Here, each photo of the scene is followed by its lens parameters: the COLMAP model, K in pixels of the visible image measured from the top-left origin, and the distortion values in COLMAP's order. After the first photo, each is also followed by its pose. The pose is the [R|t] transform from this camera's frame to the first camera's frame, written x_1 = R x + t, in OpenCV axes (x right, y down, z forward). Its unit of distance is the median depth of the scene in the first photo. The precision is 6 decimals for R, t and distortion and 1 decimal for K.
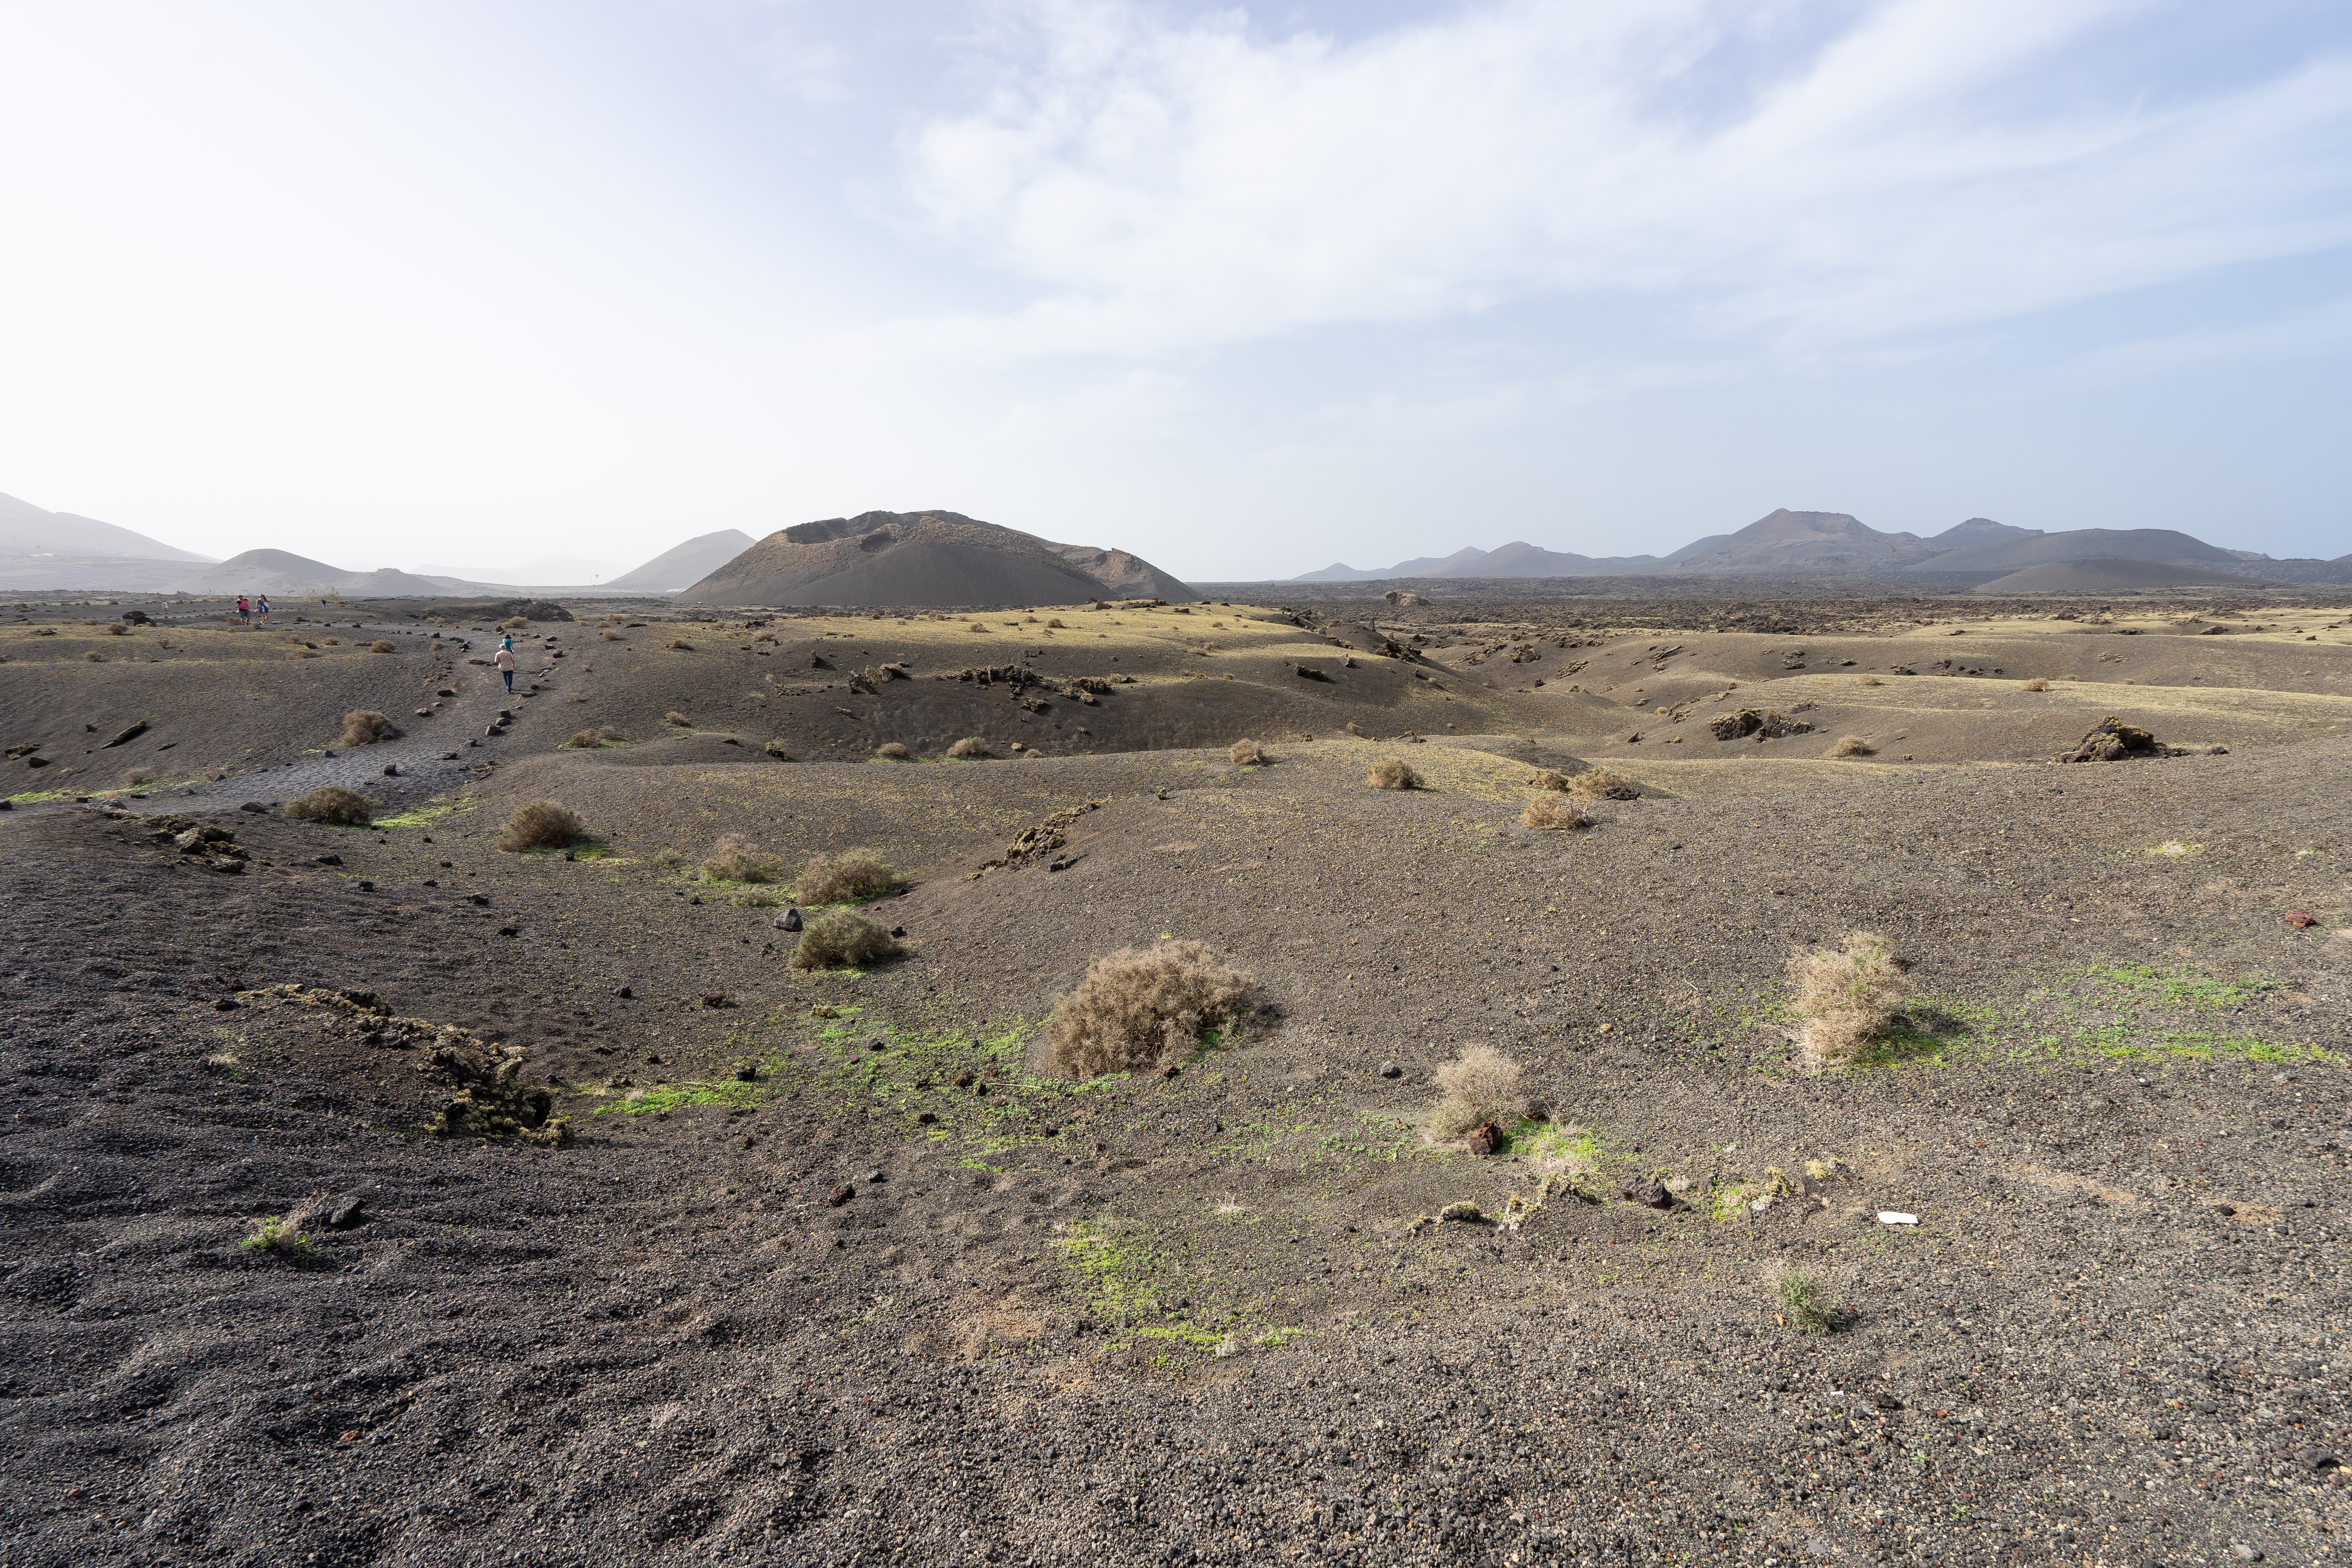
lens RADIAL K [[1057.8, 0, 1180.9], [0, 1057.8, 777.0], [0, 0, 1]] dist [-0.000516, -0.000545]
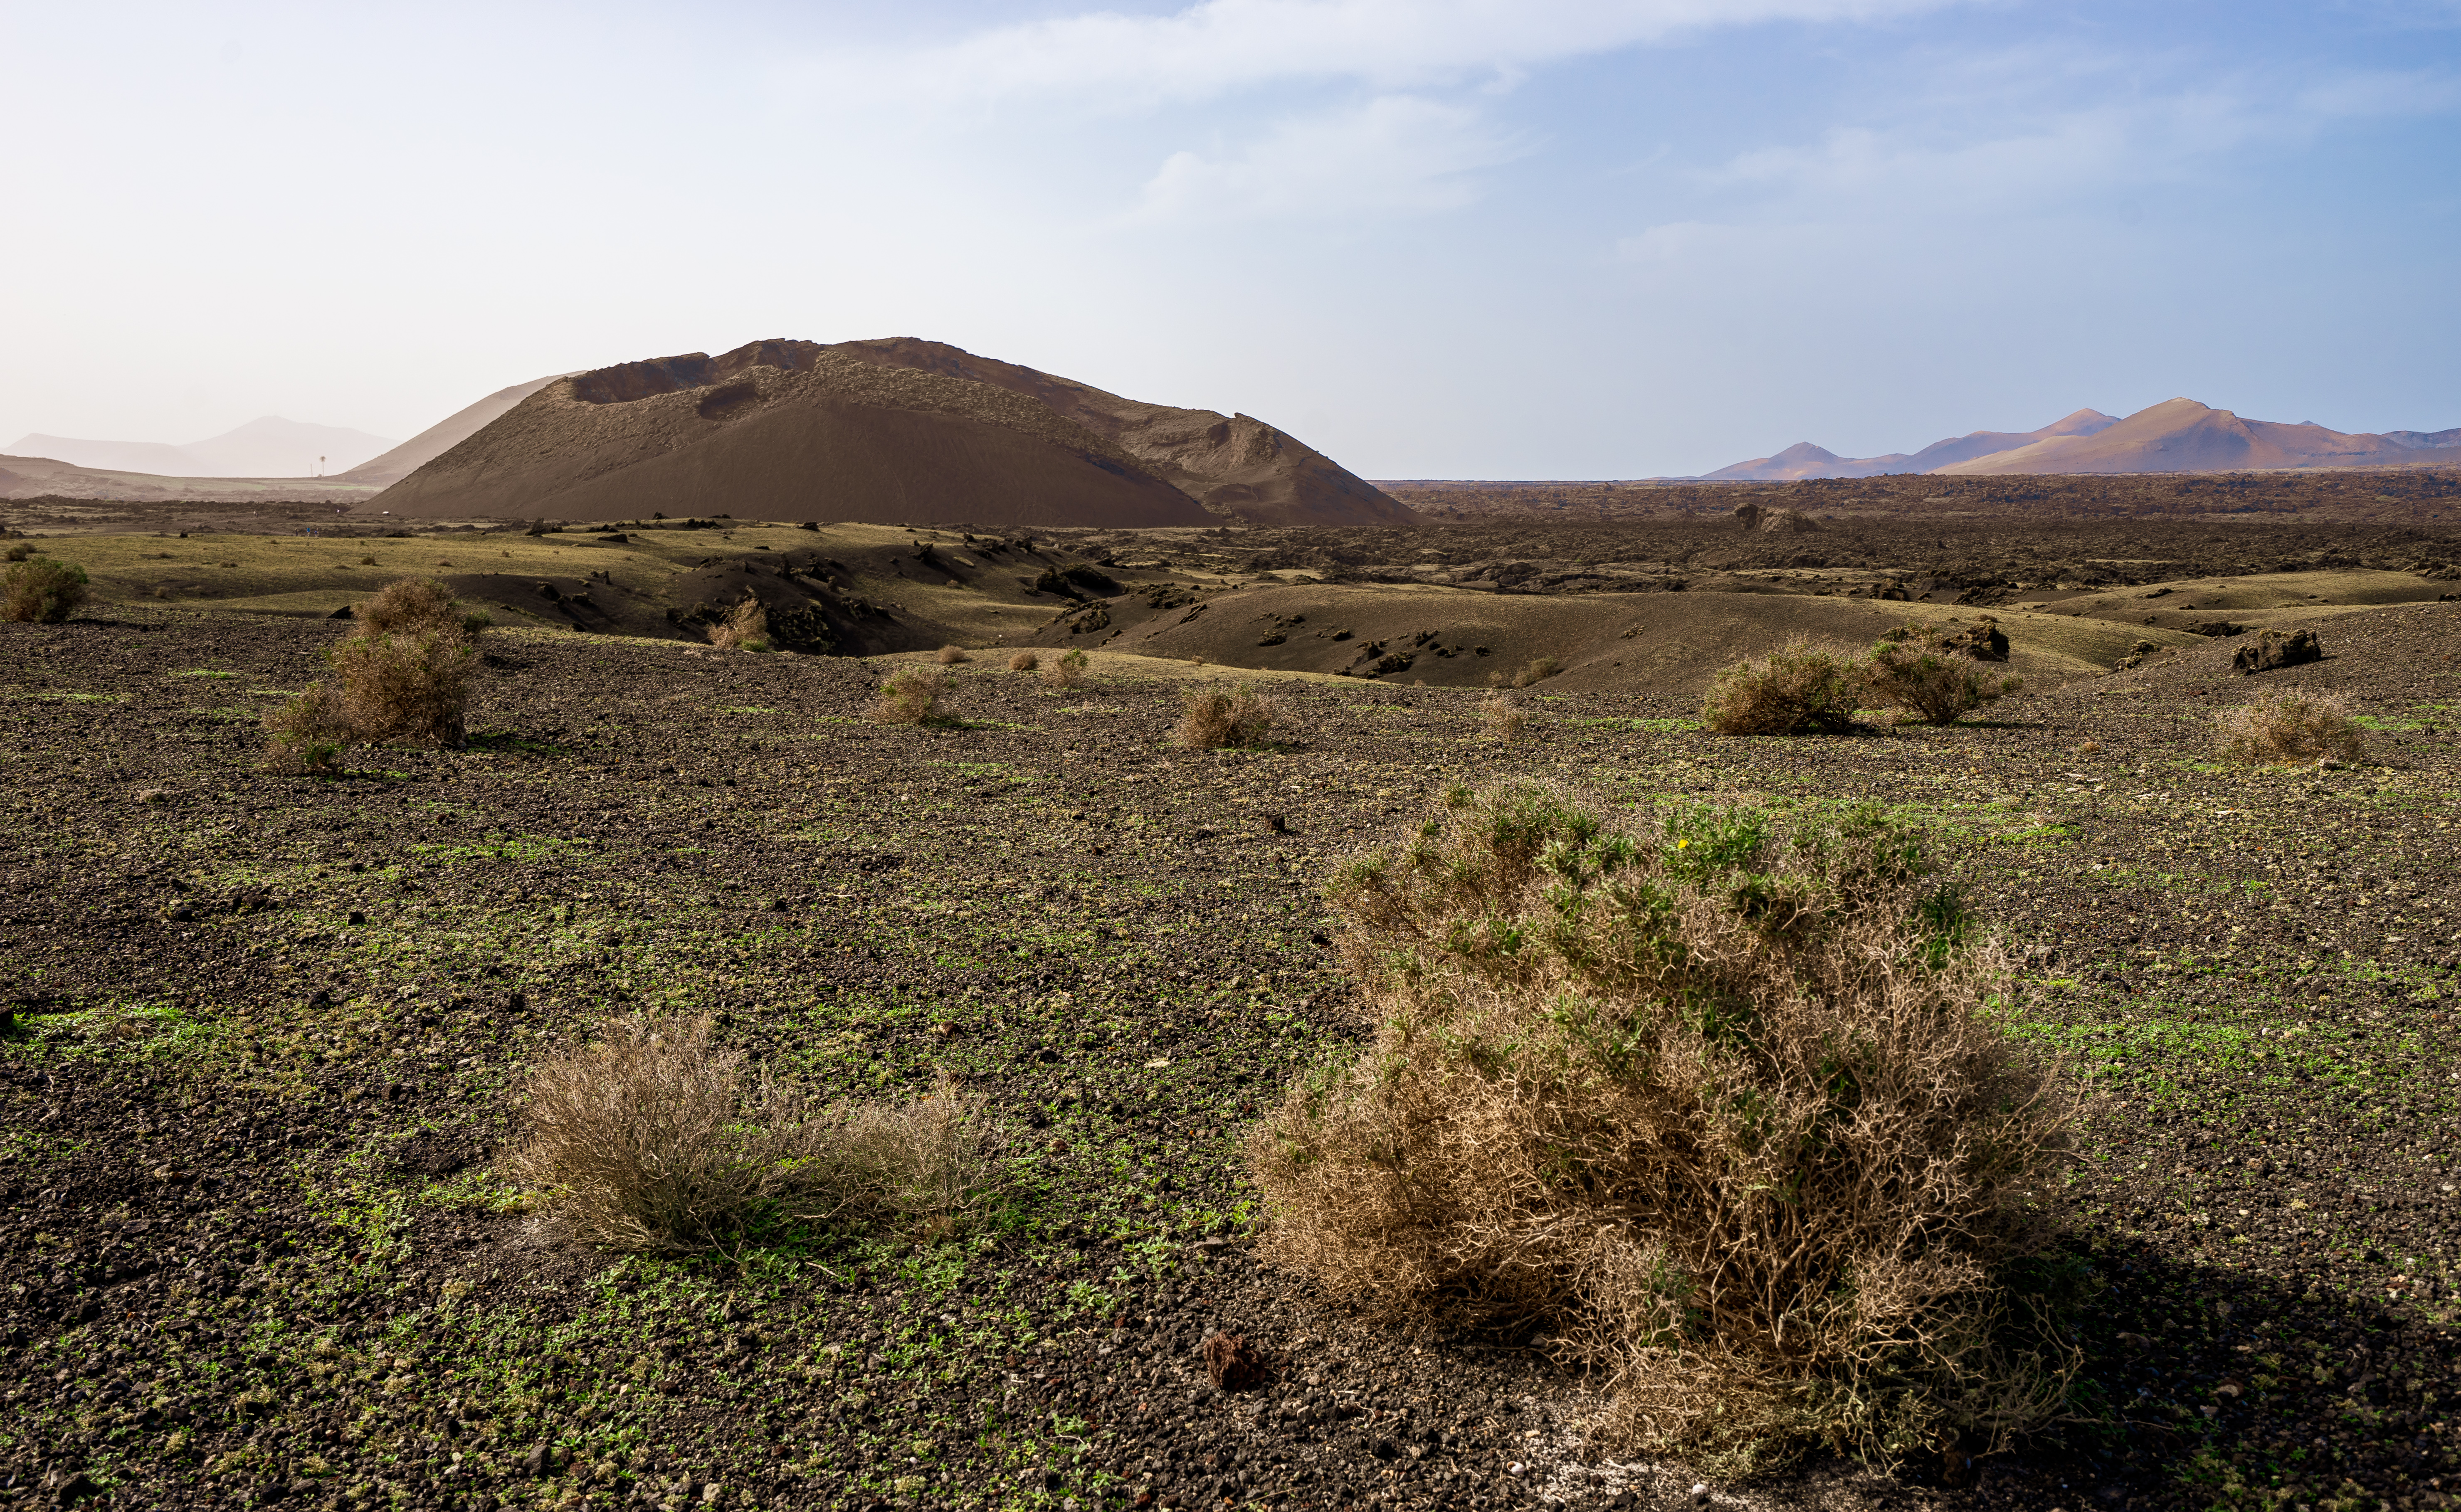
lens RADIAL K [[2150.0, 0, 1225.0], [0, 2150.0, 829.9], [0, 0, 1]] dist [0.003903, 0.011033]
pose [[0.993074, 0.025439, -0.114704, 0.180569], [-0.027746, 0.999443, -0.018559, 0.006503], [0.114168, 0.021613, 0.993226, -0.051848]]
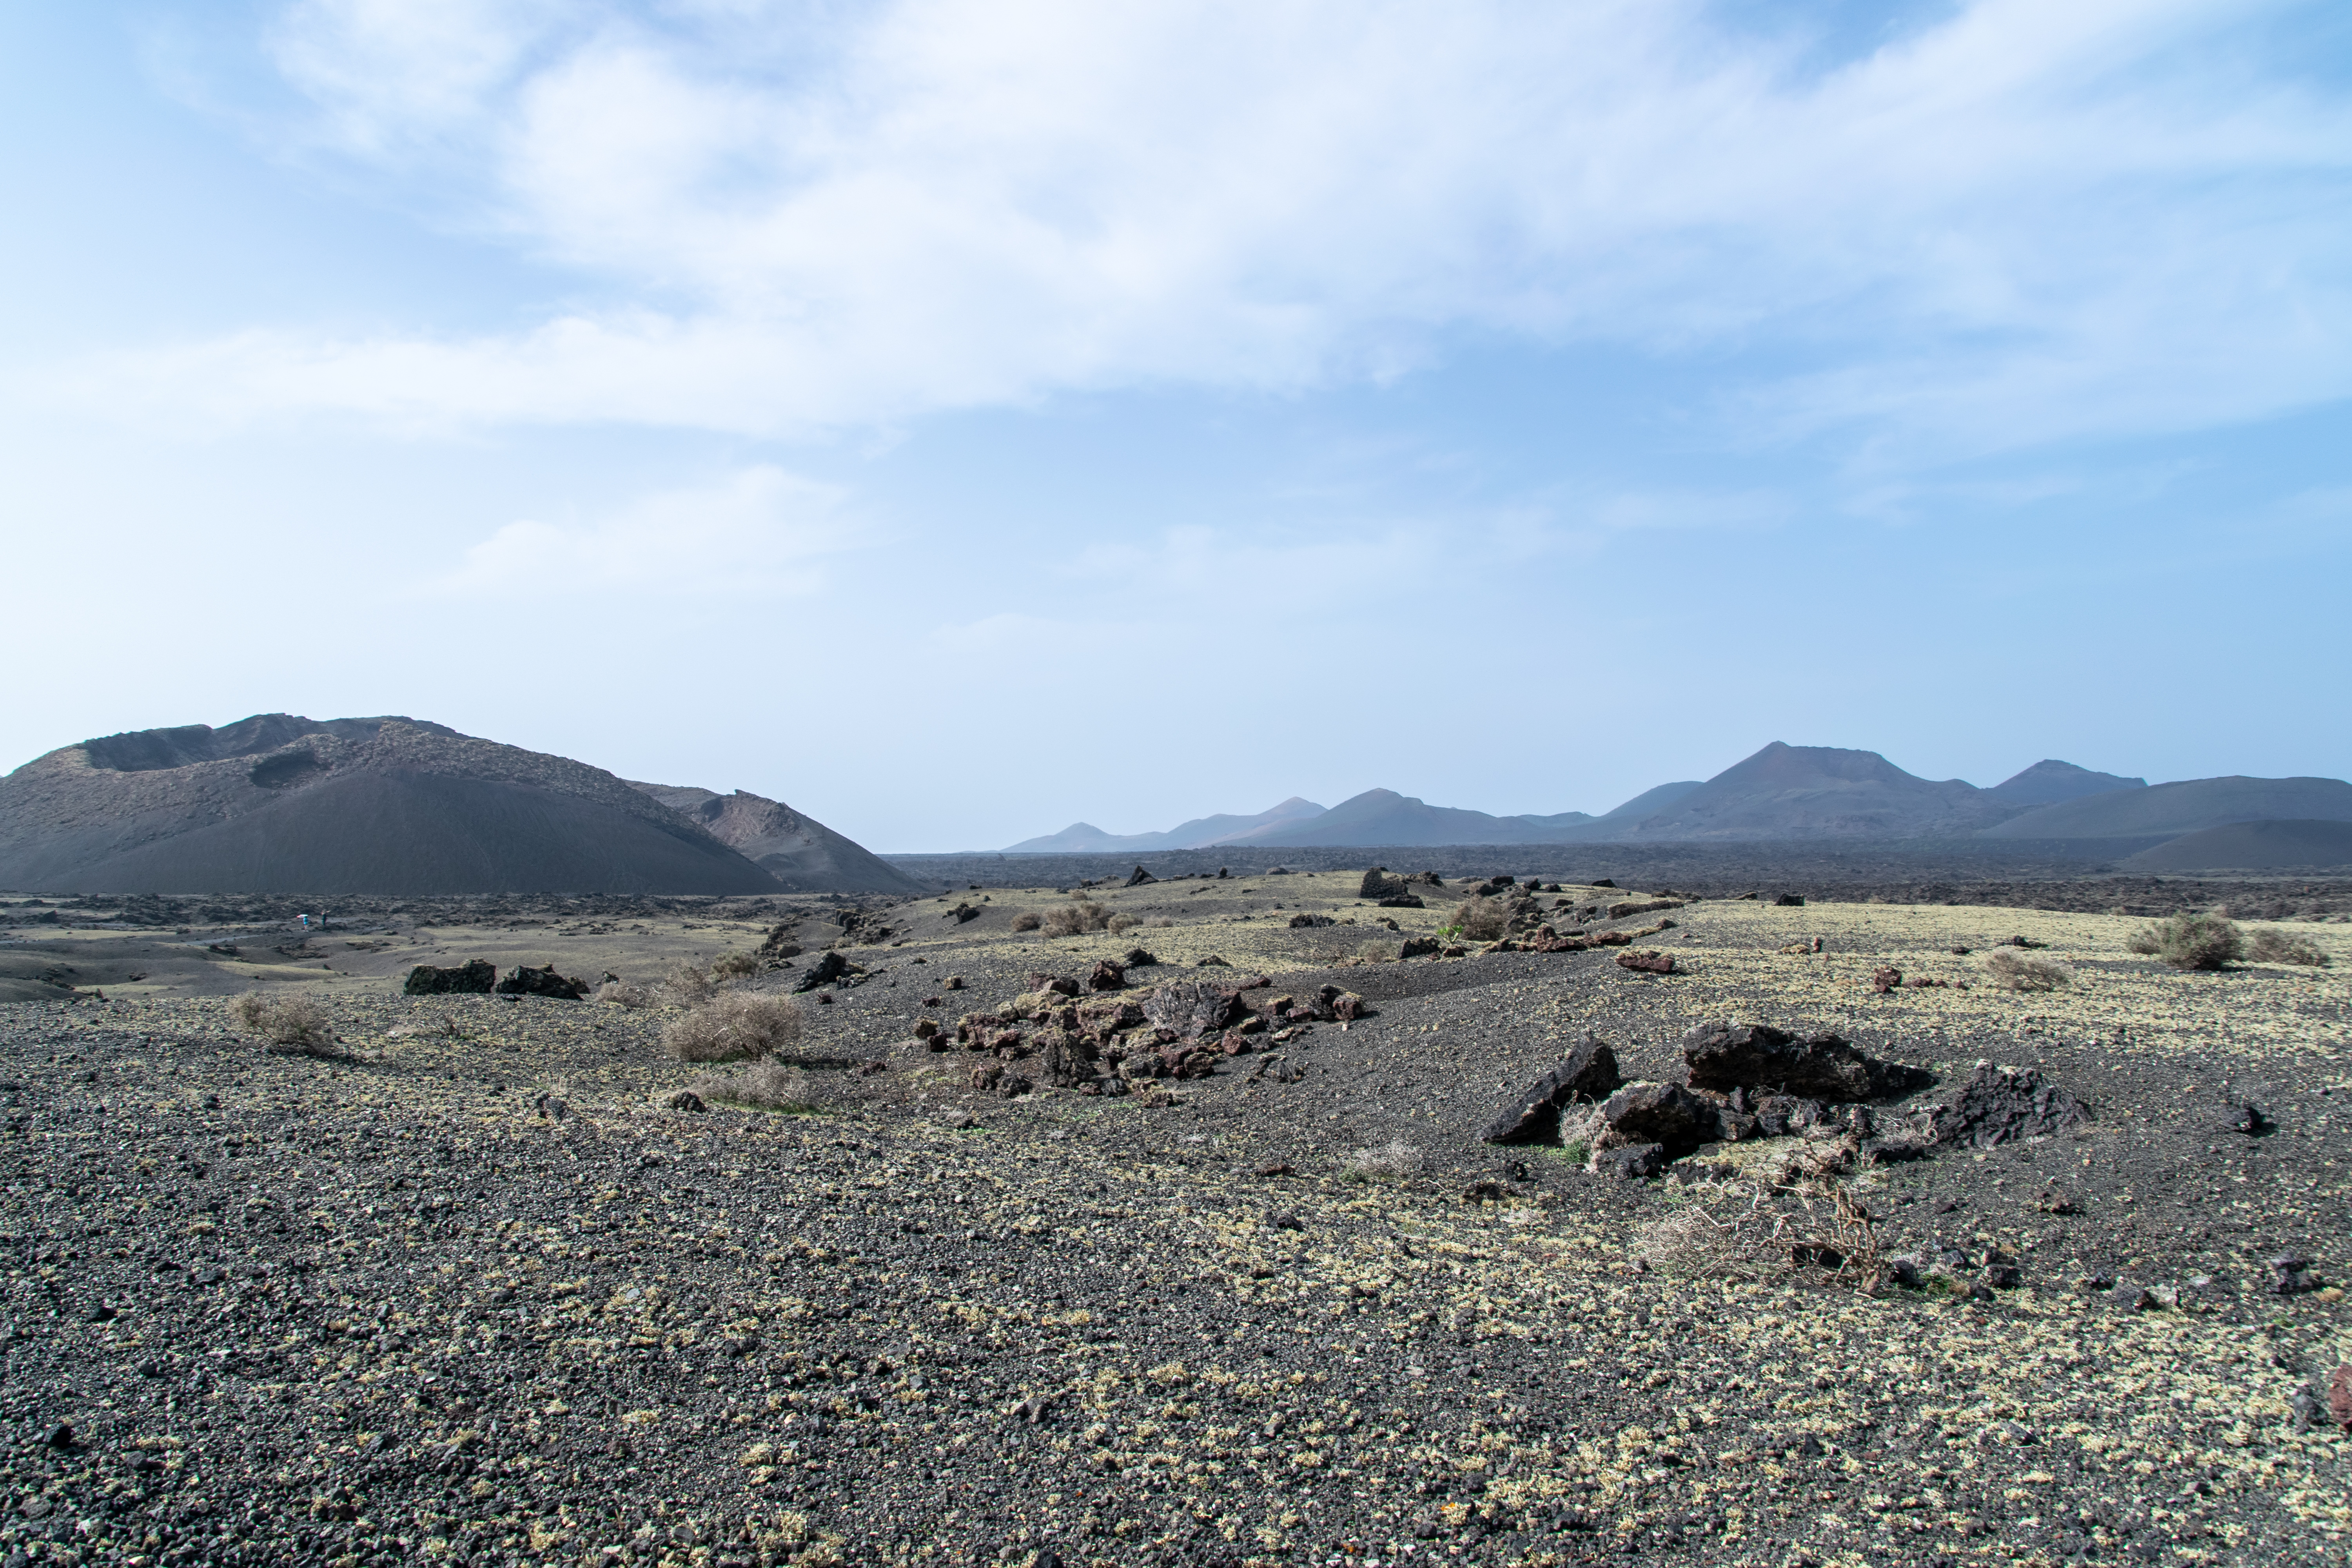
lens RADIAL K [[1828.6, 0, 1160.7], [0, 1828.6, 800.1], [0, 0, 1]] dist [0.026373, 0.008409]
pose [[0.981907, 0.007573, 0.189211, -0.100859], [0.032361, 0.977790, -0.207074, -0.030969], [-0.186577, 0.209451, 0.959854, 0.197757]]
